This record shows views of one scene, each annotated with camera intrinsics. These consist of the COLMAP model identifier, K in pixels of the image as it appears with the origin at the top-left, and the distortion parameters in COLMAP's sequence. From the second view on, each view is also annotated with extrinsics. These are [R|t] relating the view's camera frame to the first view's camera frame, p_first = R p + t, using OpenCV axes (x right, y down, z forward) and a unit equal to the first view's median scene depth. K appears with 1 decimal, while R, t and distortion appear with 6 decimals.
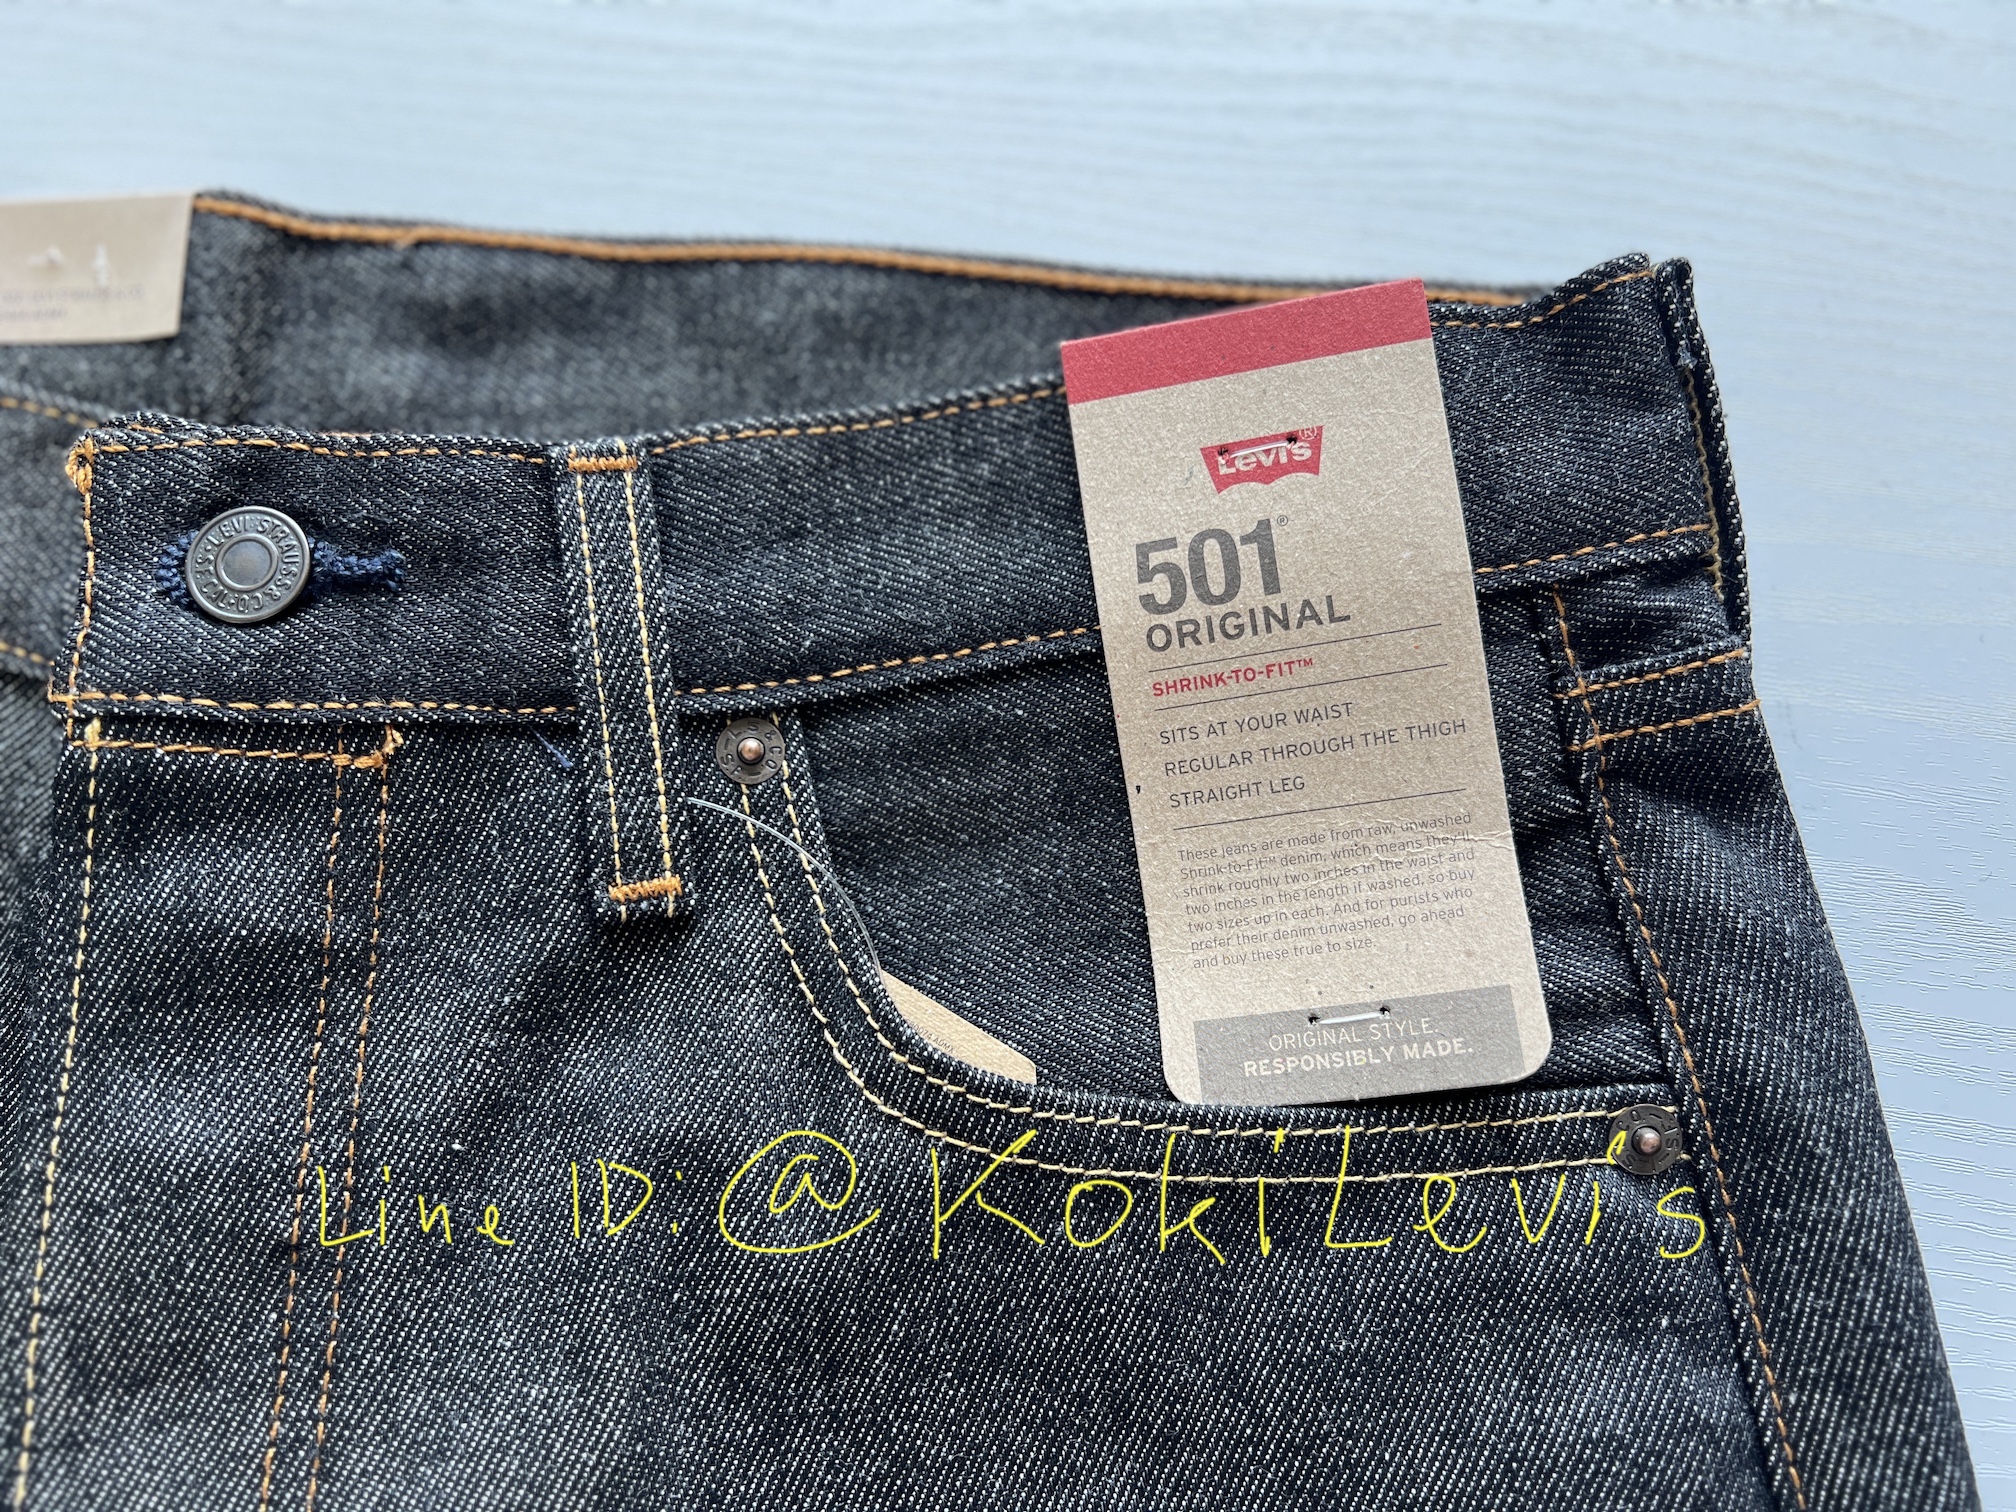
lens RADIAL K [[1487.5, 0, 1008.0], [0, 1487.5, 756.0], [0, 0, 1]] dist [0.042563, -0.066151]
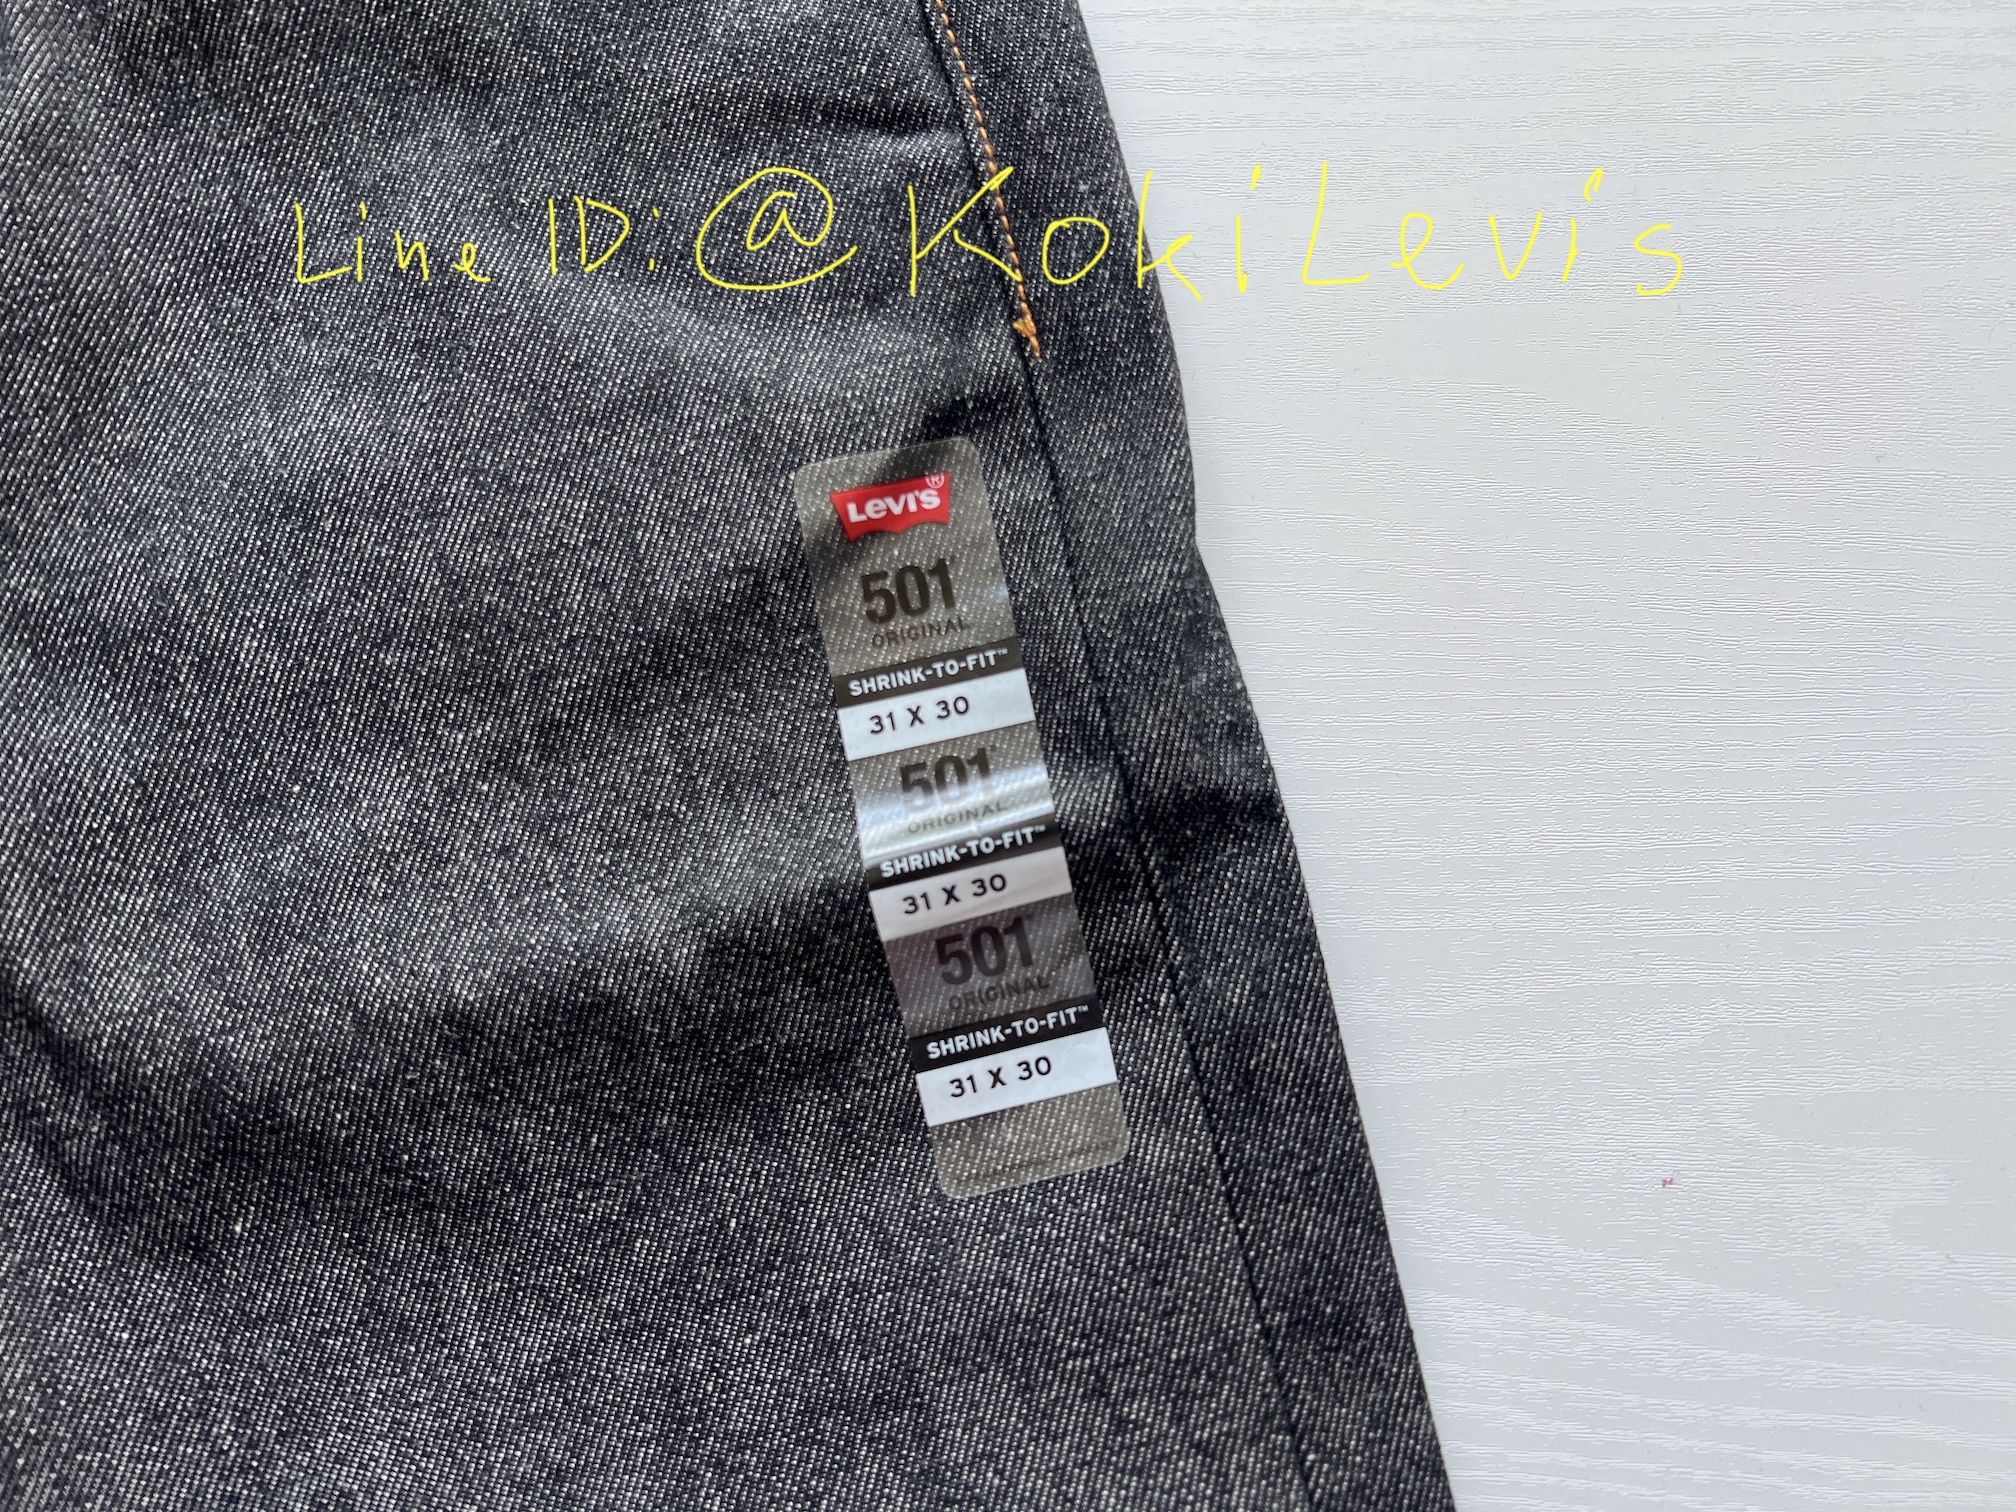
lens RADIAL K [[1487.5, 0, 1008.0], [0, 1487.5, 756.0], [0, 0, 1]] dist [0.042563, -0.066151]
pose [[0.991128, -0.126149, 0.041854, 0.420379], [0.123987, 0.990984, 0.050771, 0.999291], [-0.047882, -0.045132, 0.997833, -0.324459]]
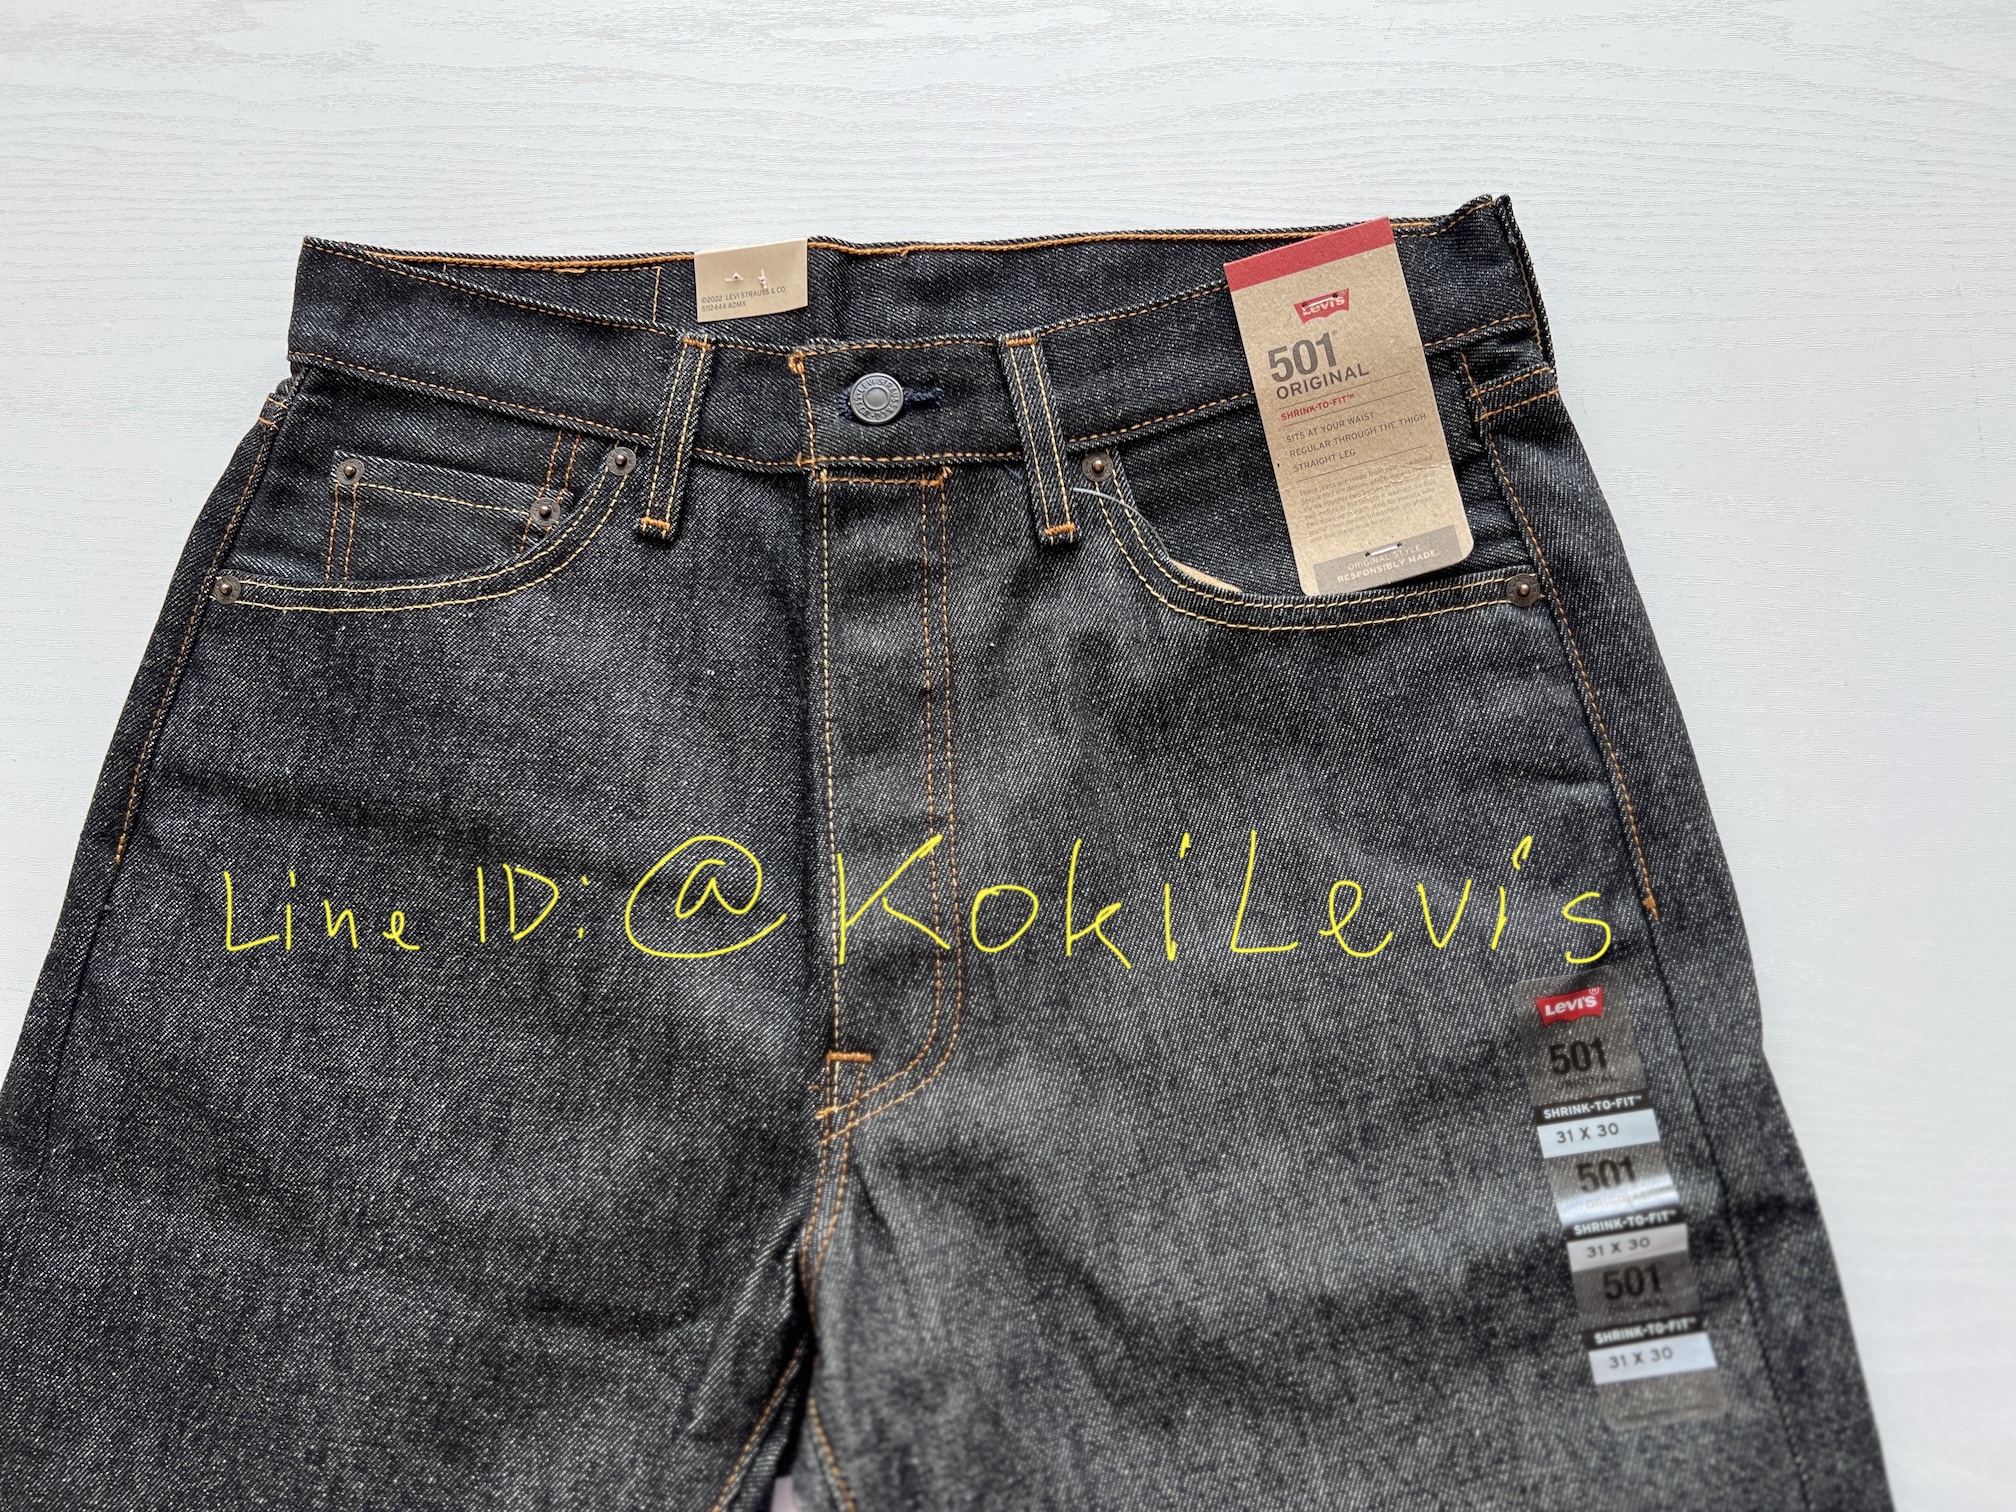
lens RADIAL K [[1526.5, 0, 1008.0], [0, 1526.5, 756.0], [0, 0, 1]] dist [0.082768, -0.082582]
pose [[0.995245, -0.089980, -0.037306, -0.268660], [0.089367, 0.995840, -0.017787, 0.464468], [0.038751, 0.014369, 0.999146, -1.291667]]
